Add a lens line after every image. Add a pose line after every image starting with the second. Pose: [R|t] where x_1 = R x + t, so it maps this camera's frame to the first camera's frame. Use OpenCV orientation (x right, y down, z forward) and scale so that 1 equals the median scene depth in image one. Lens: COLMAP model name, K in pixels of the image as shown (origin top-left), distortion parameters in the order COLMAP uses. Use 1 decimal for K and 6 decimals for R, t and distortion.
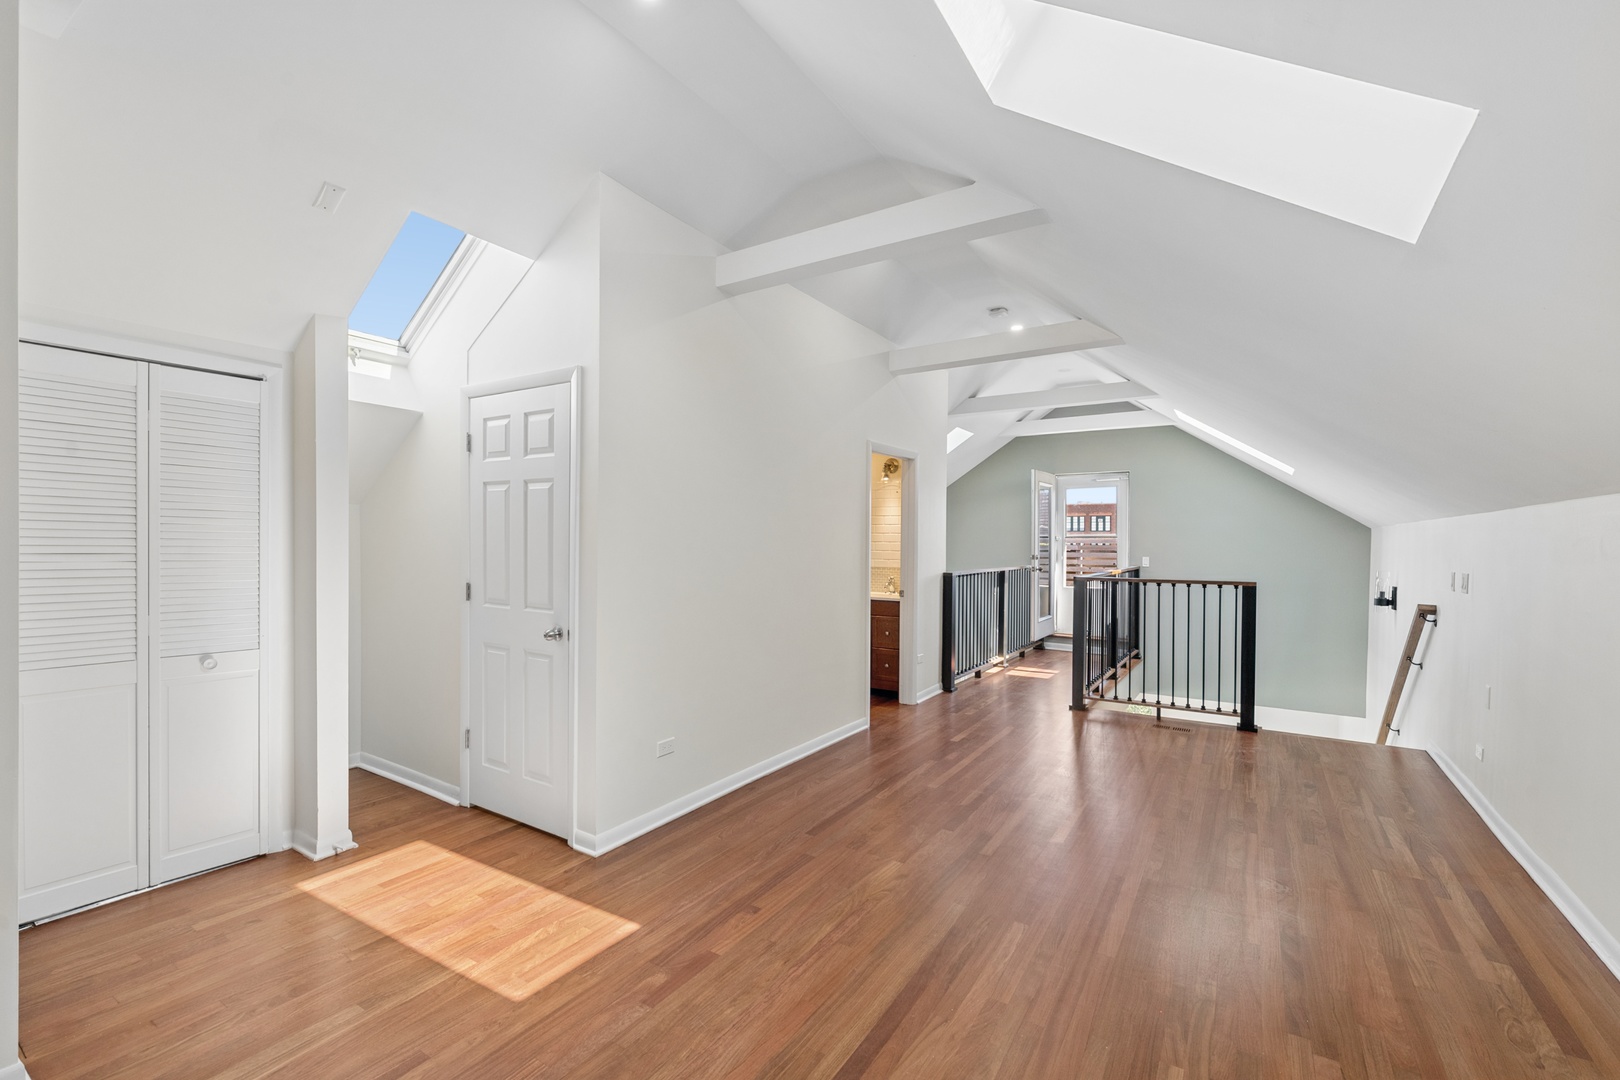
lens RADIAL K [[674.7, 0, 811.5], [0, 674.7, 547.7], [0, 0, 1]] dist [-0.003407, -0.000775]
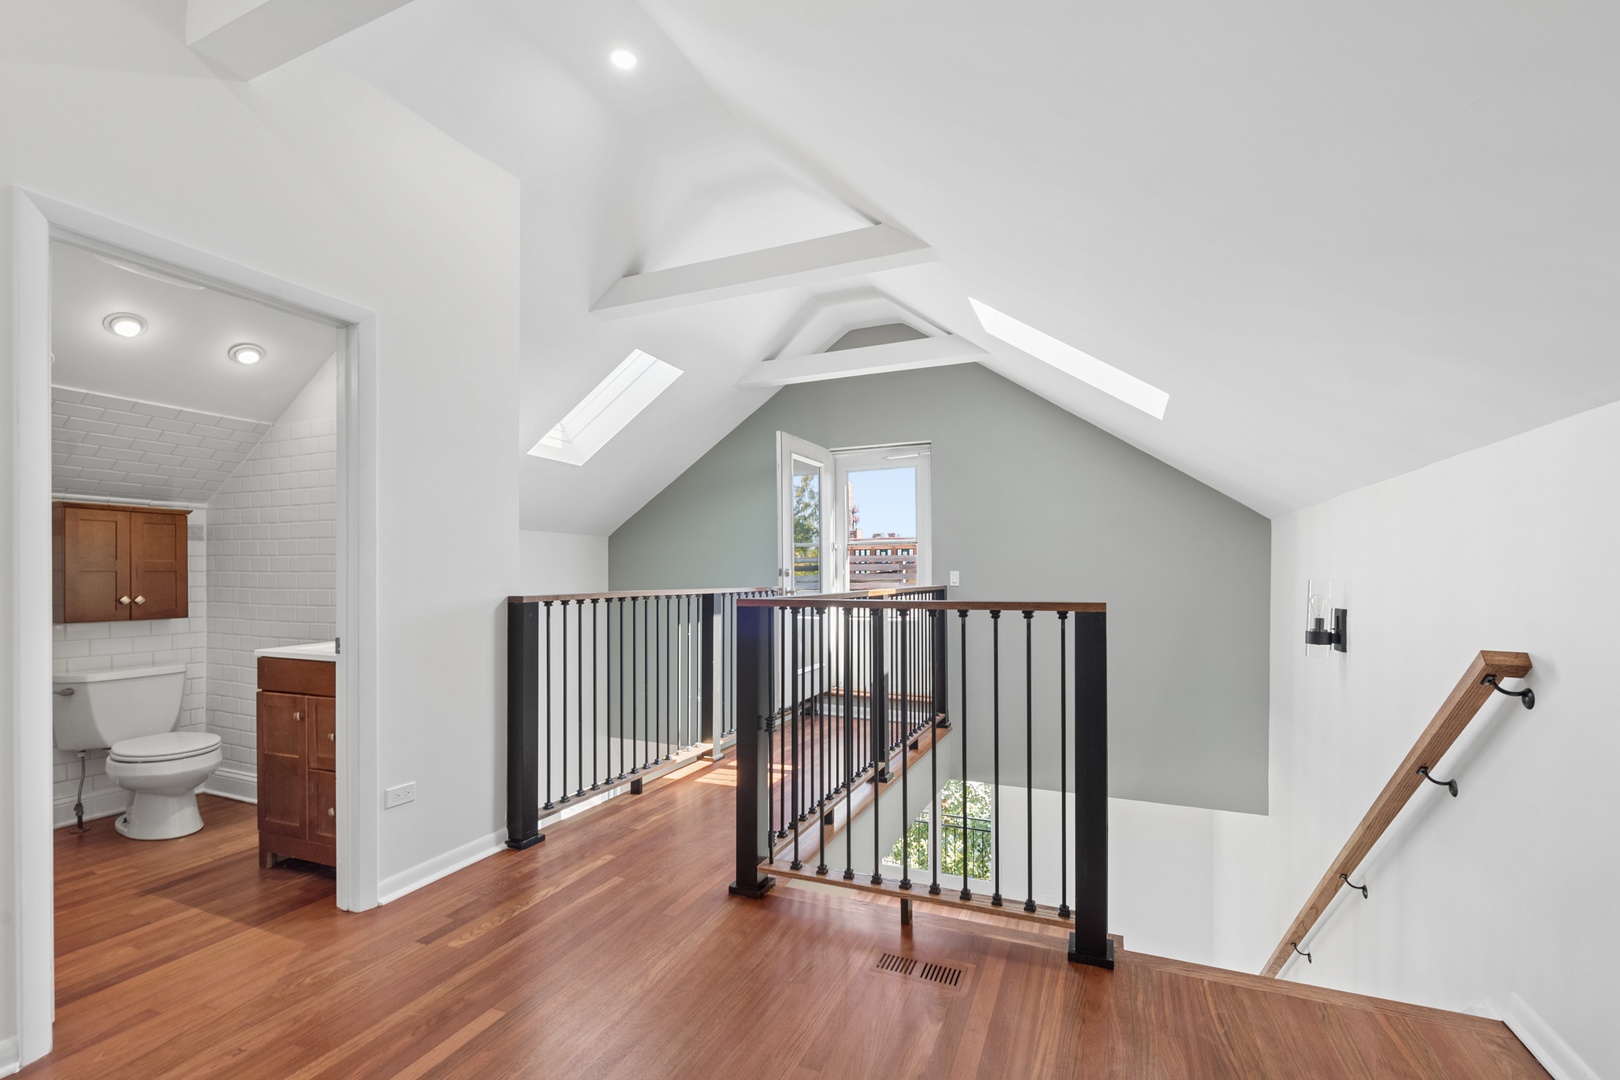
lens RADIAL K [[674.7, 0, 822.4], [0, 674.7, 569.6], [0, 0, 1]] dist [-0.003407, -0.000775]
pose [[0.984024, -0.007290, 0.177889, 0.355637], [0.010290, 0.999820, -0.015950, 0.030629], [-0.177741, 0.017526, 0.983921, 0.532589]]
